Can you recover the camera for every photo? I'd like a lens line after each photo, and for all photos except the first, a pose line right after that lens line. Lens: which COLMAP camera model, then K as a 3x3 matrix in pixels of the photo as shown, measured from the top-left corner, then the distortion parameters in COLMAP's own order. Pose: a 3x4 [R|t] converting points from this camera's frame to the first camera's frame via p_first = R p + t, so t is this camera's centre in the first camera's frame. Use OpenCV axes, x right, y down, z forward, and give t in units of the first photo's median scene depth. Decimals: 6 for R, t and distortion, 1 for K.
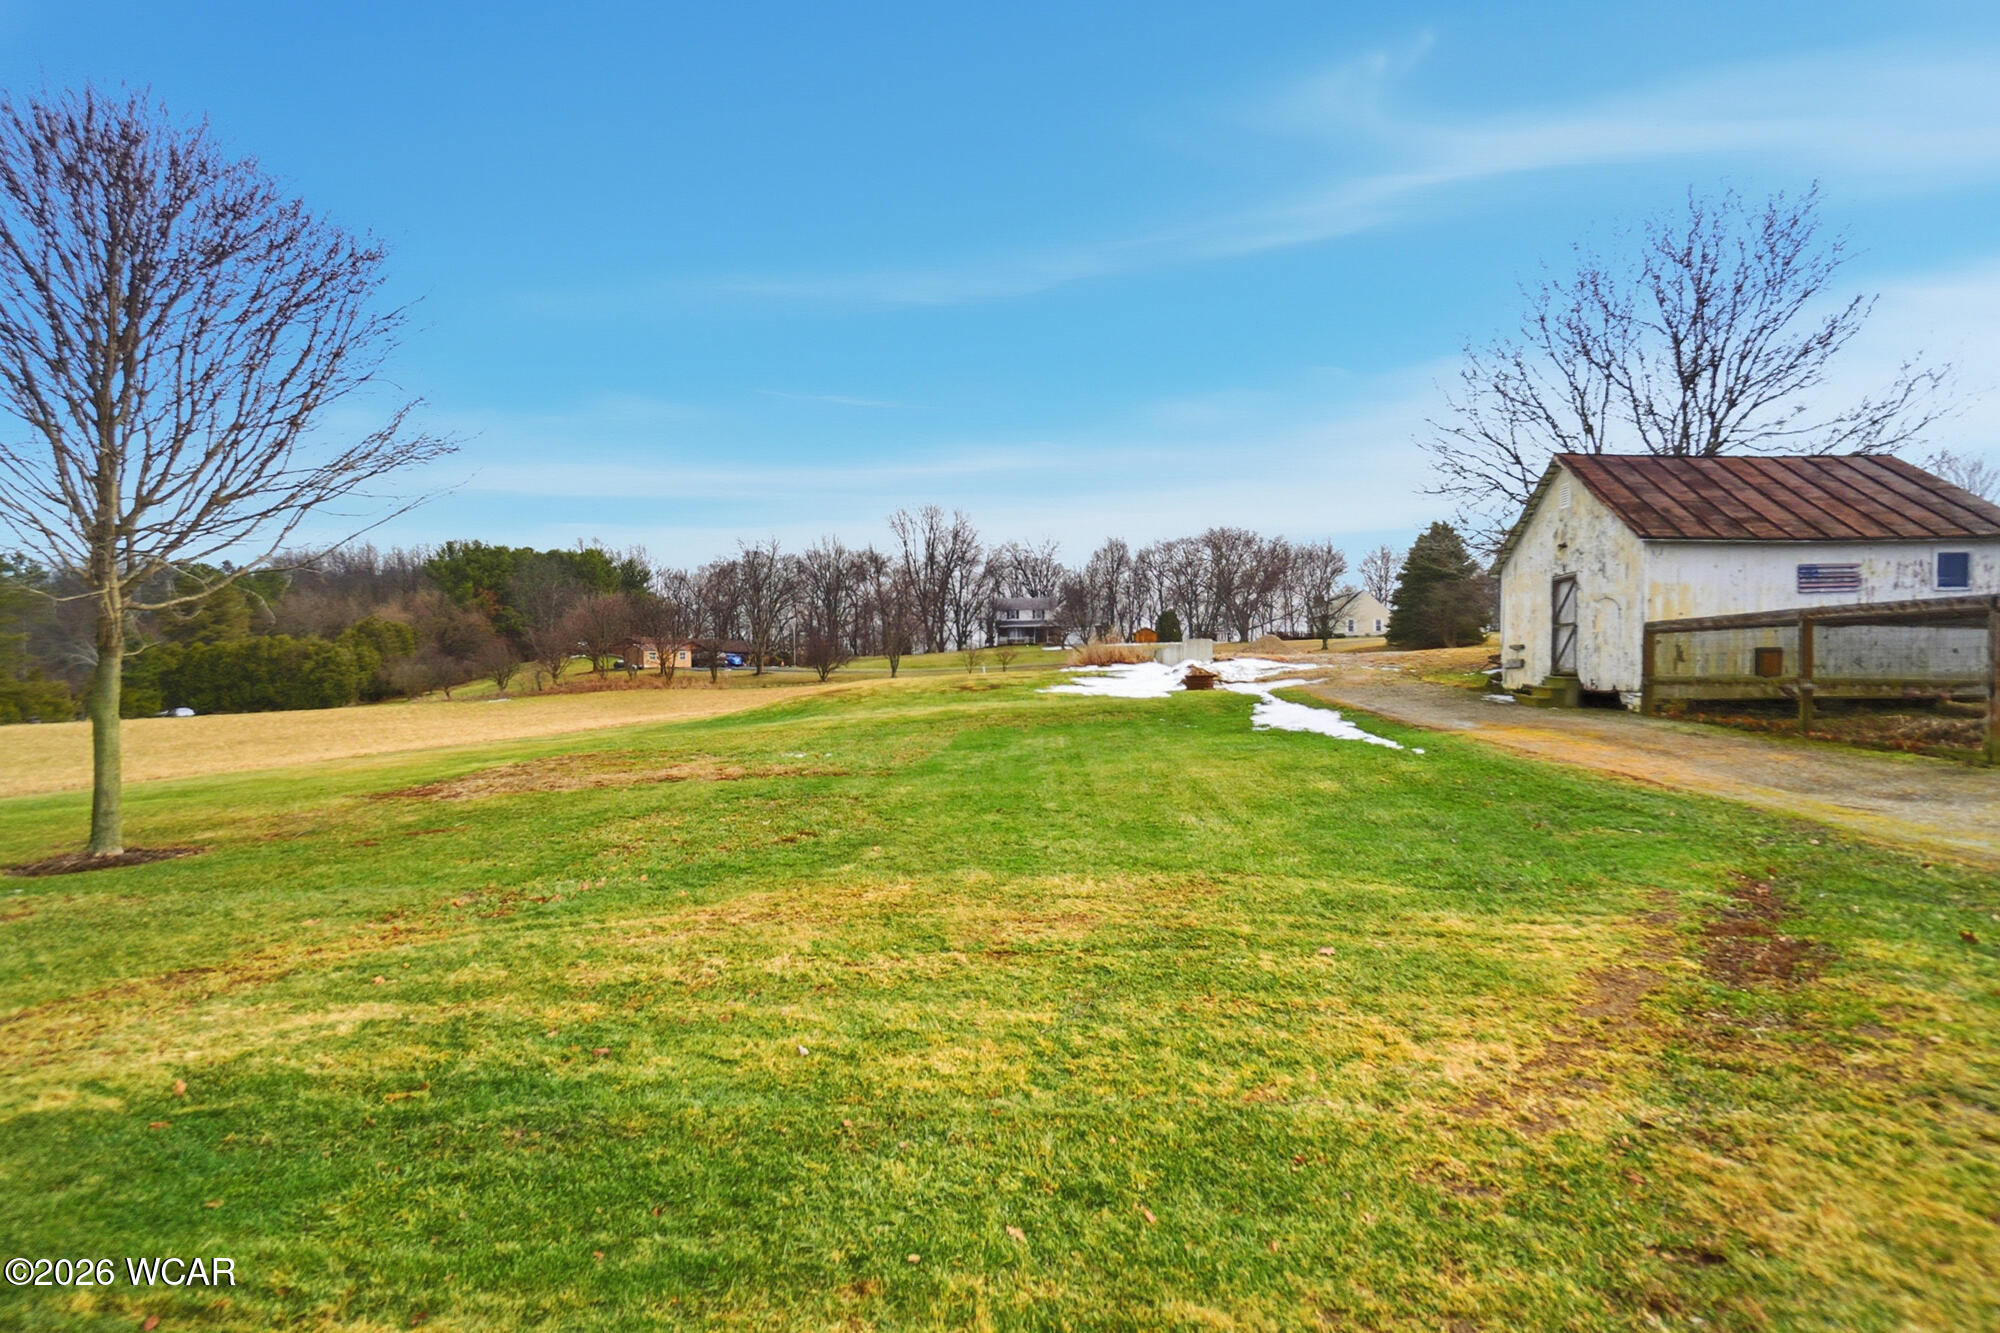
lens RADIAL K [[948.3, 0, 1025.7], [0, 948.3, 689.1], [0, 0, 1]] dist [-0.017492, 0.000439]
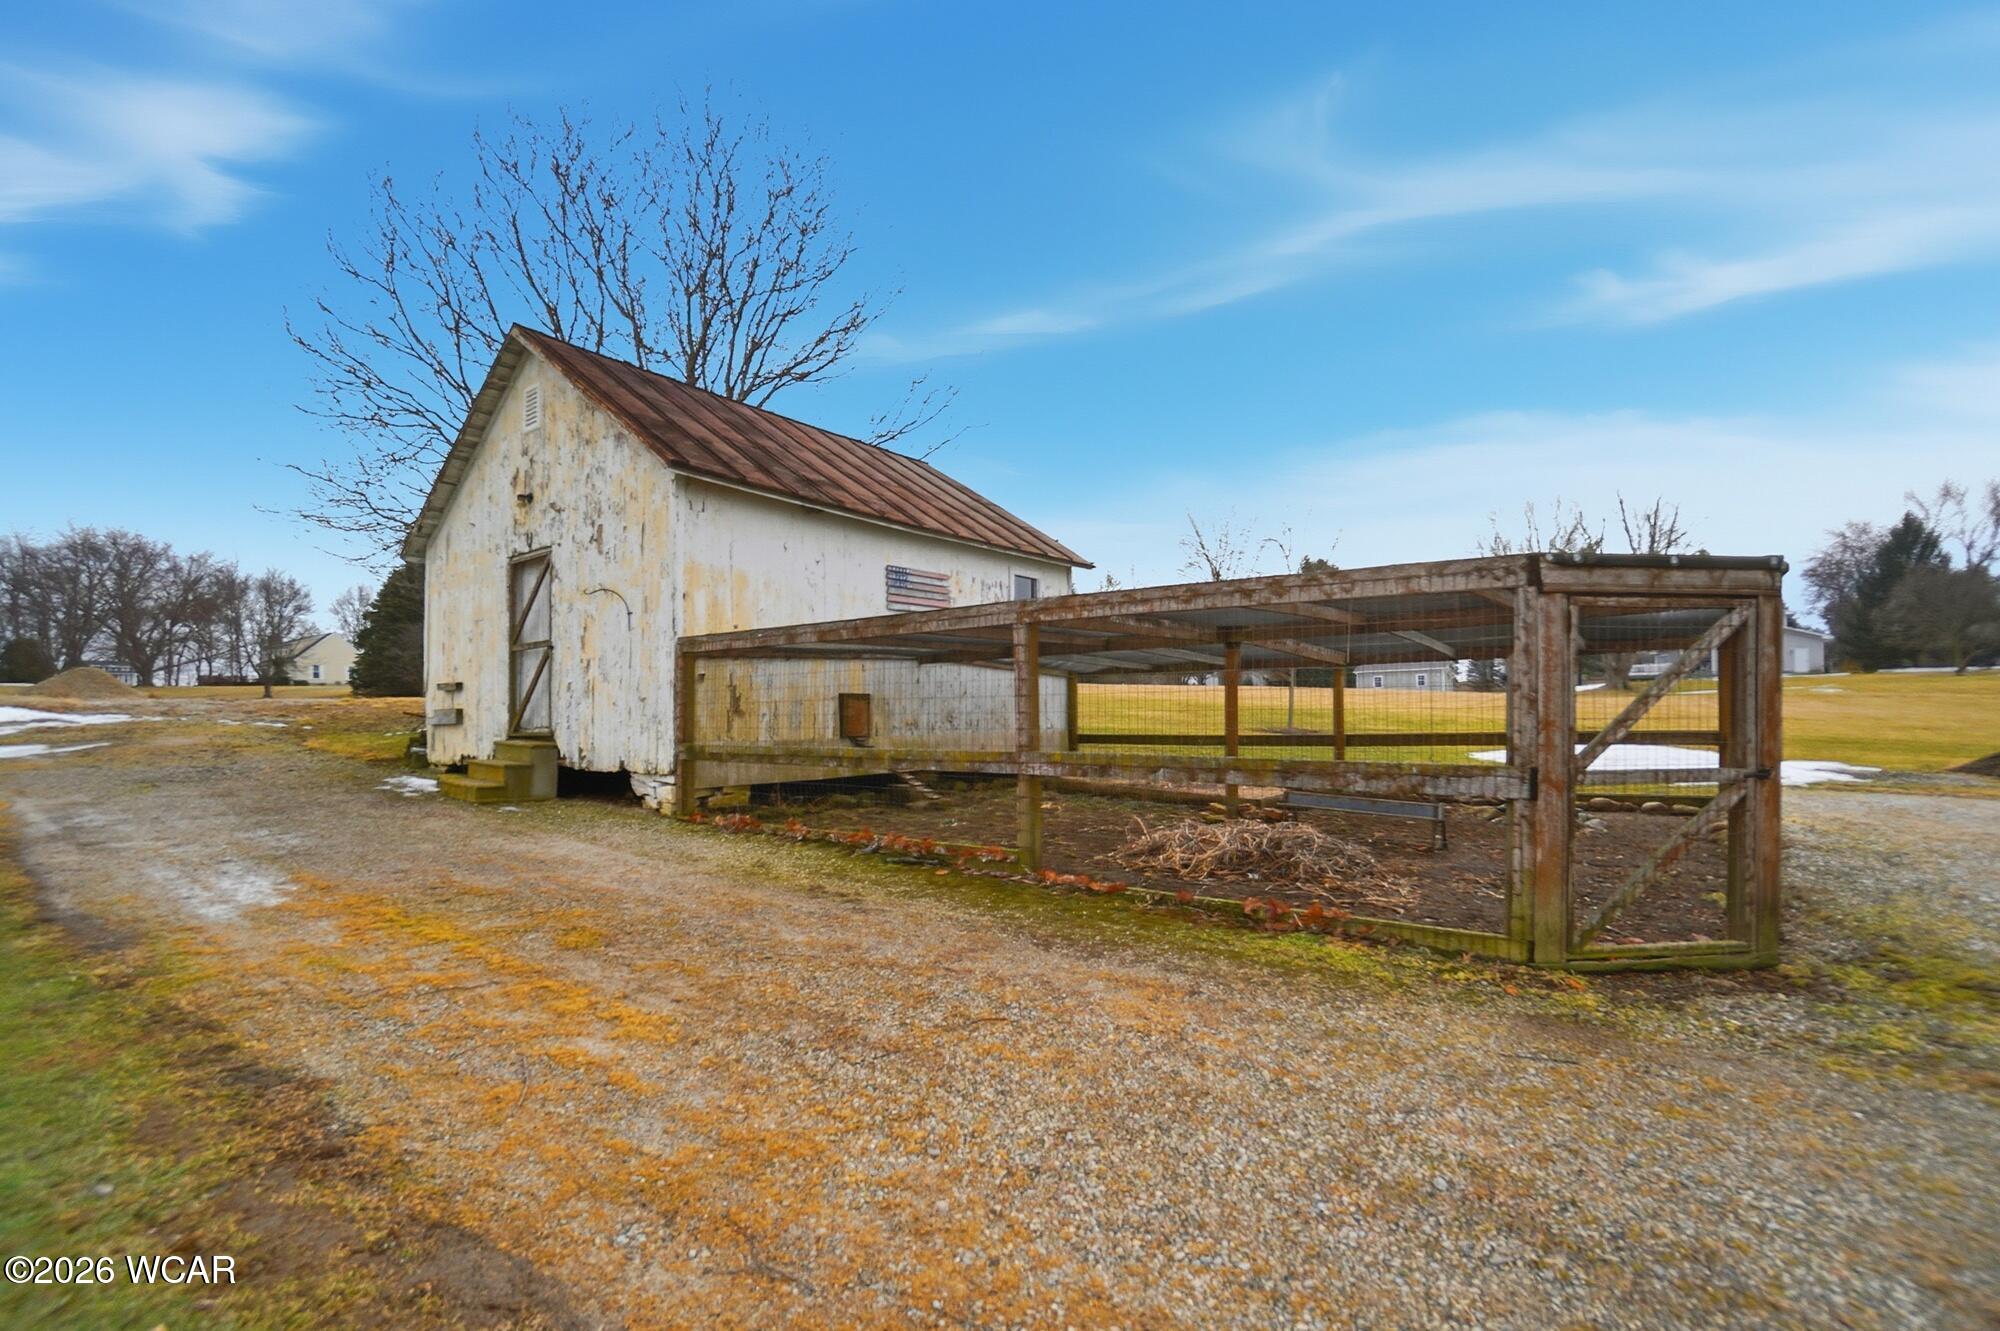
lens RADIAL K [[840.3, 0, 937.3], [0, 840.3, 729.8], [0, 0, 1]] dist [-0.000252, 0.000031]
pose [[0.587236, -0.001722, 0.809414, 0.312613], [0.012208, 0.999903, -0.006730, -0.013734], [-0.809324, 0.013834, 0.587200, 0.520022]]
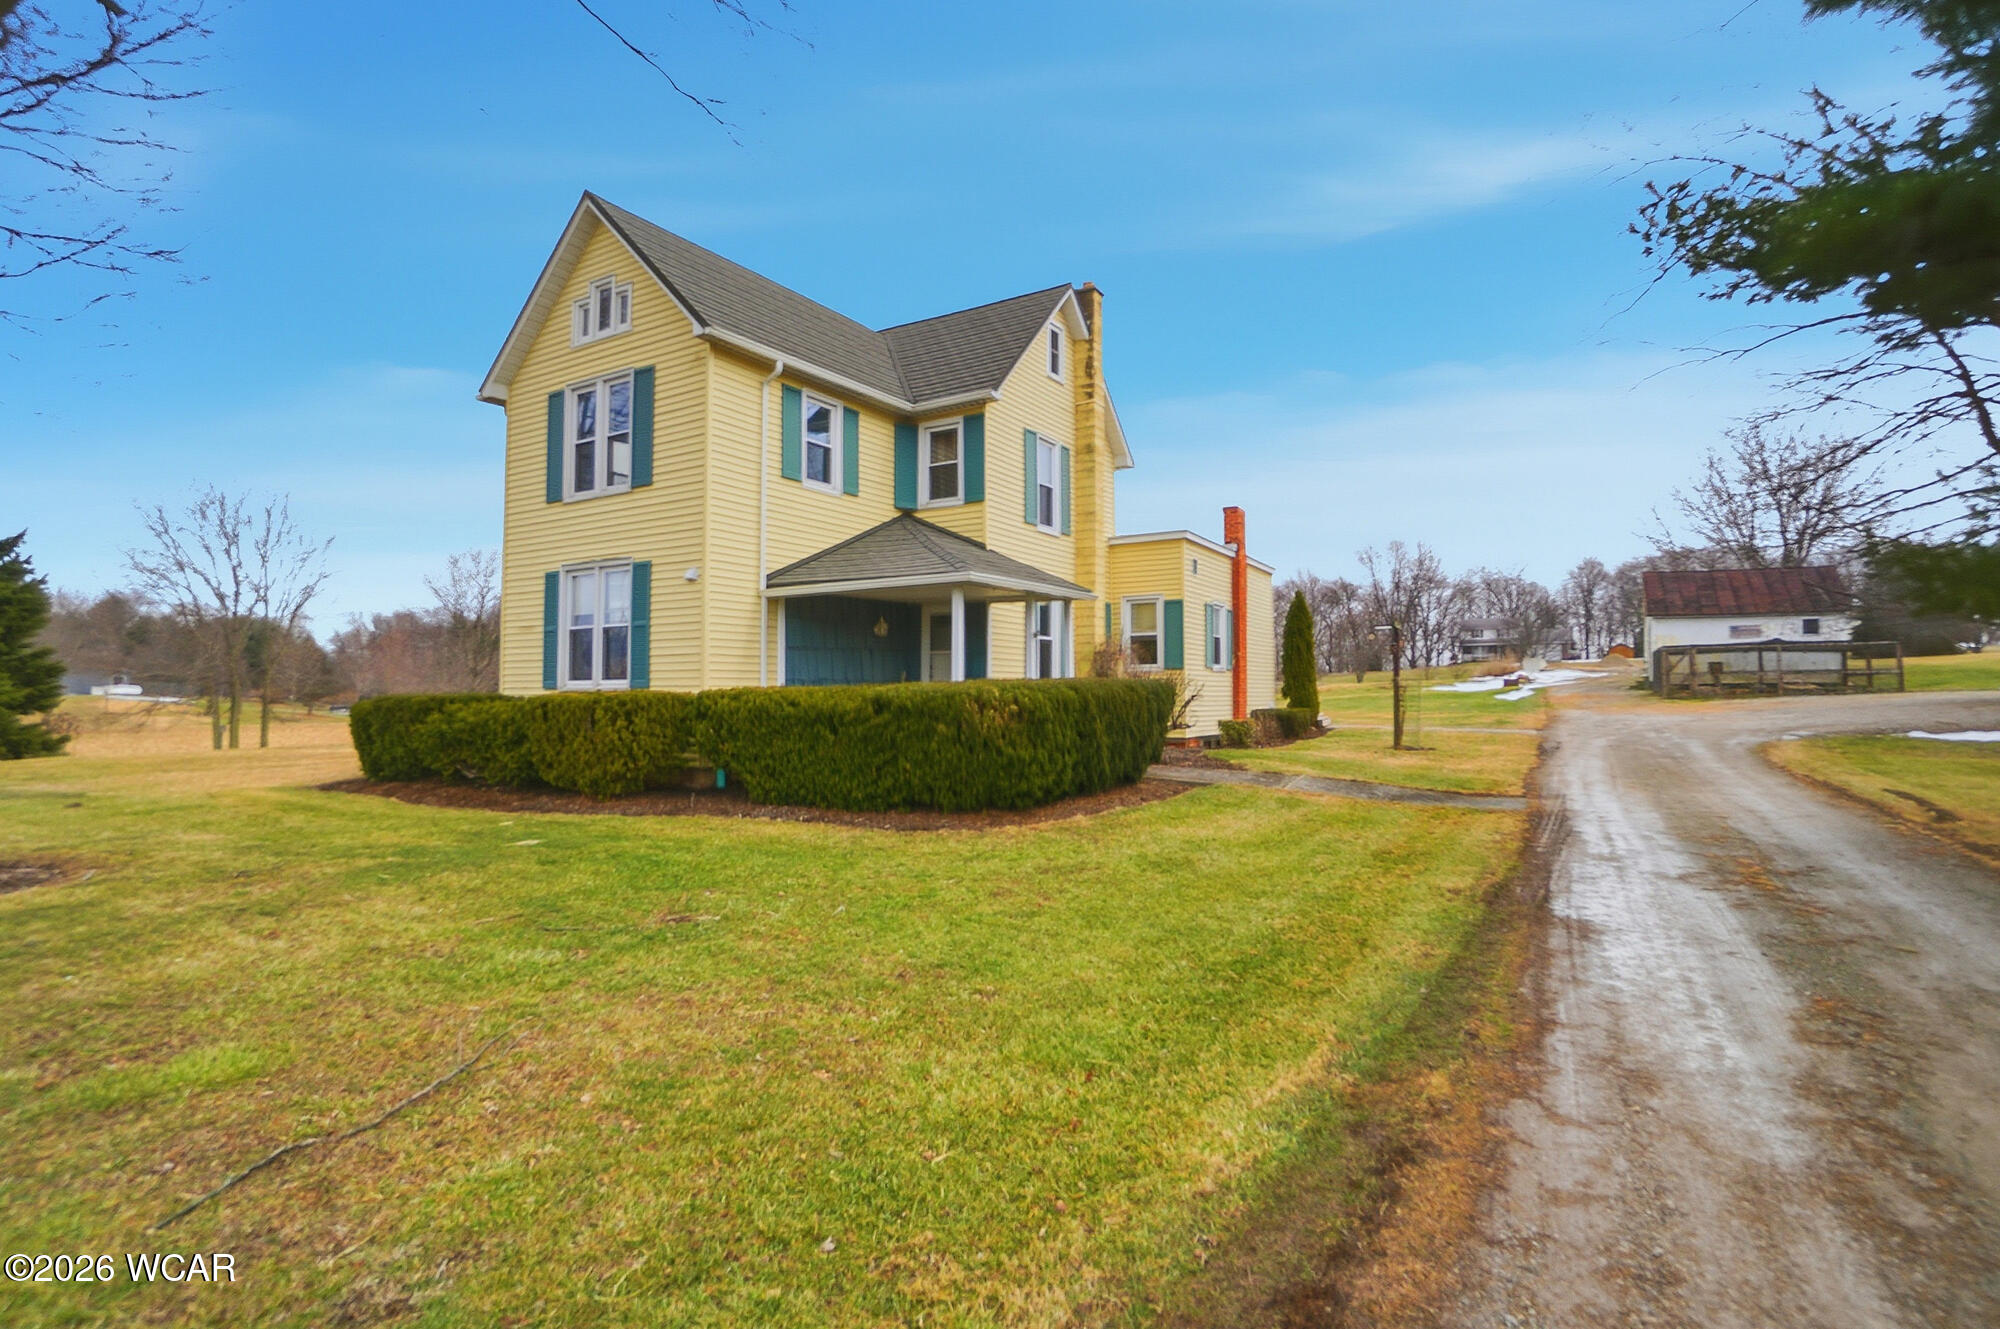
lens RADIAL K [[1008.7, 0, 1000.0], [0, 1008.7, 664.5], [0, 0, 1]] dist [-0.018531, 0.000310]
pose [[0.877613, -0.011590, -0.479230, 0.338616], [-0.010364, 0.999015, -0.043141, 0.068310], [0.479258, 0.042828, 0.876628, -1.572952]]
